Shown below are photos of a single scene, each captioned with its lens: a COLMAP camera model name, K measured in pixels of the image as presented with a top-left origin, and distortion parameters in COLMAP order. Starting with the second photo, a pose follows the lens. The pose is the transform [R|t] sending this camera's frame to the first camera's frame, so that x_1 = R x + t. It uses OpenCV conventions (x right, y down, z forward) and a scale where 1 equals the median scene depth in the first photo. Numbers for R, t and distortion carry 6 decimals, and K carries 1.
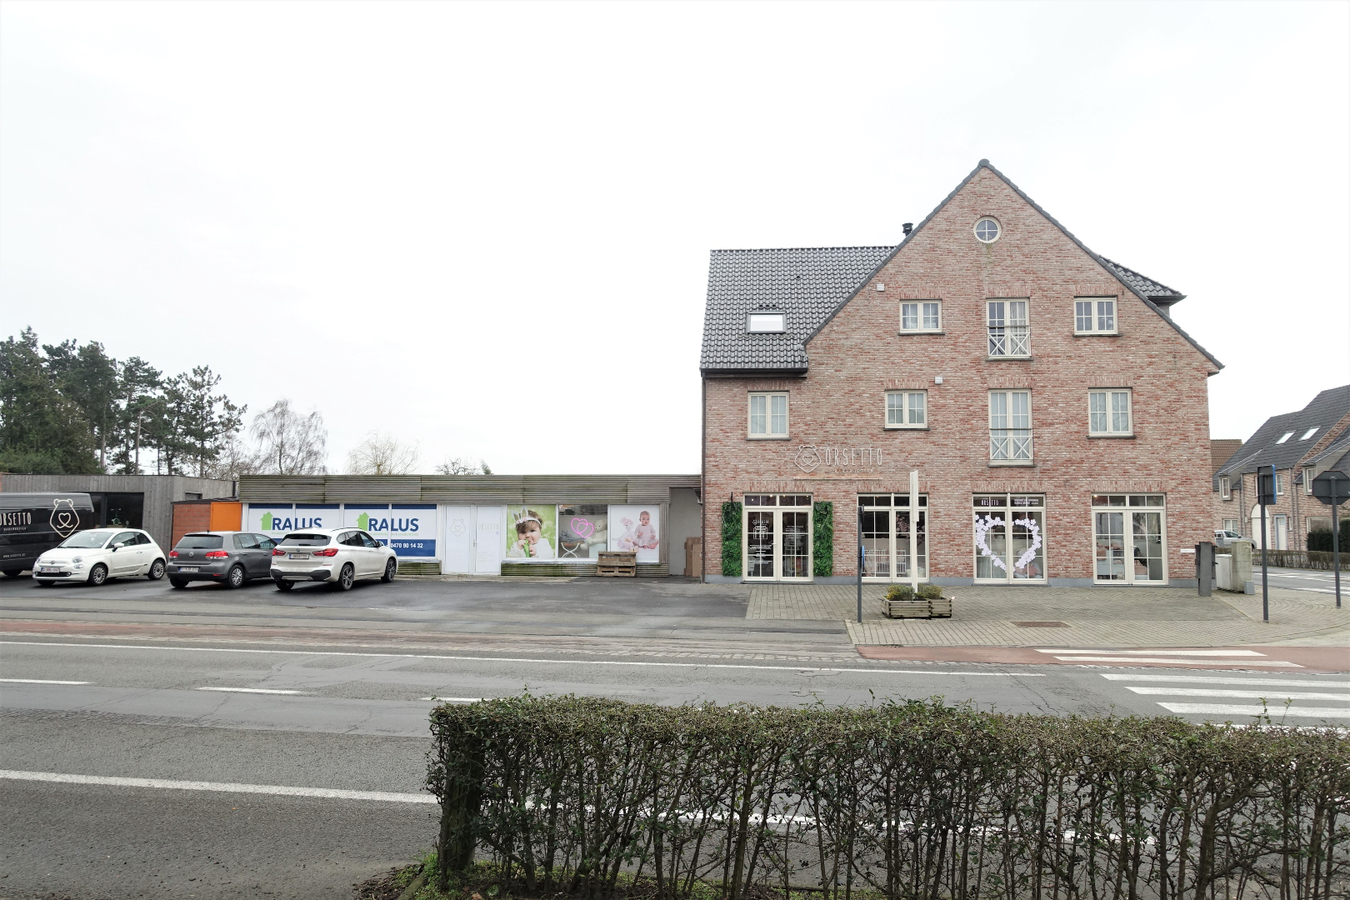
lens RADIAL K [[934.3, 0, 677.0], [0, 934.3, 456.5], [0, 0, 1]] dist [0.004927, 0.004625]
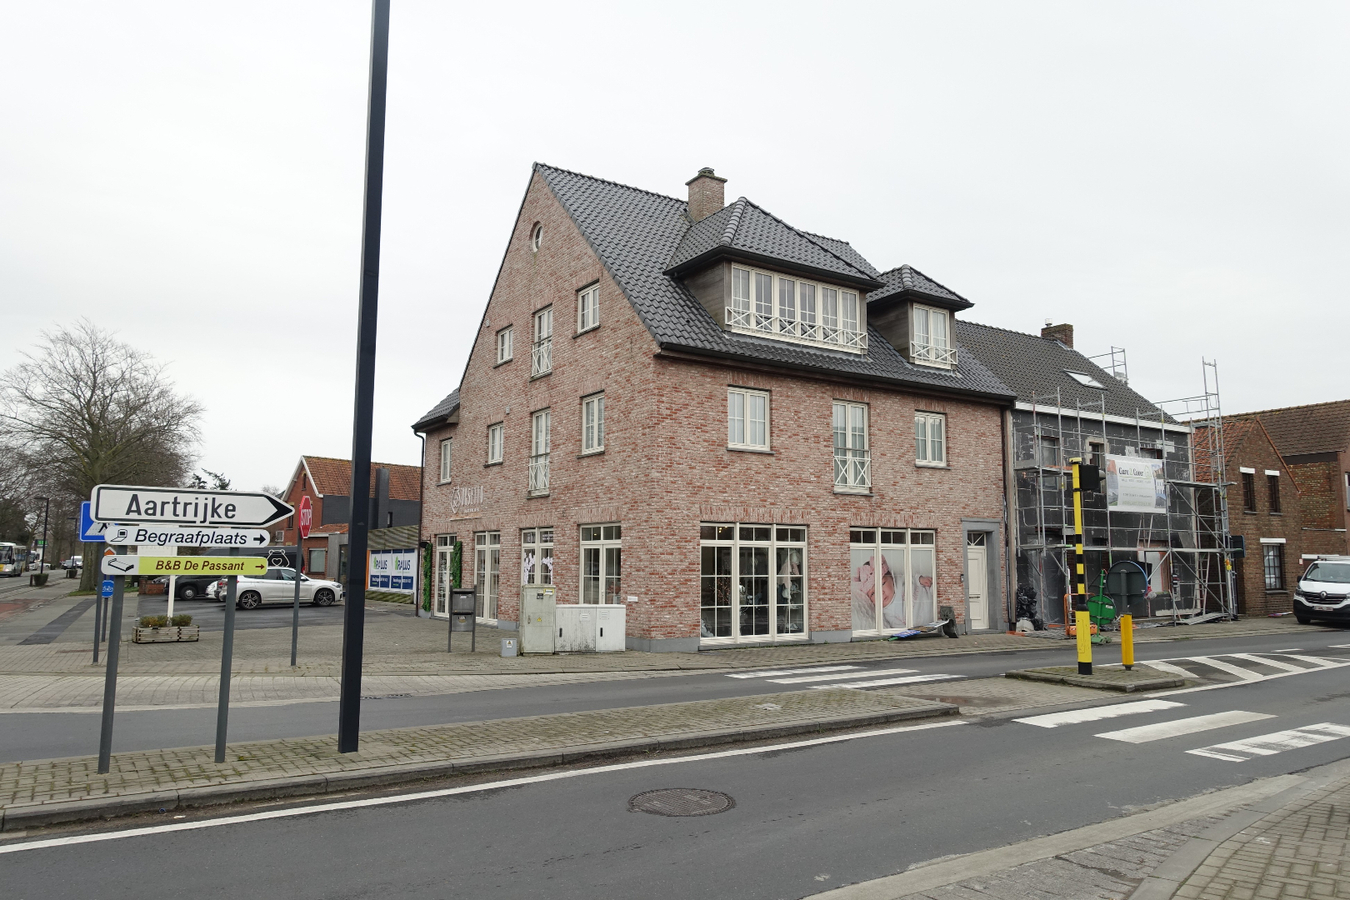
lens RADIAL K [[934.3, 0, 677.0], [0, 934.3, 456.5], [0, 0, 1]] dist [0.004927, 0.004625]
pose [[0.621169, -0.090910, -0.778386, 1.133697], [0.064417, 0.995811, -0.064897, 0.037863], [0.781025, -0.009830, 0.624423, 0.551029]]
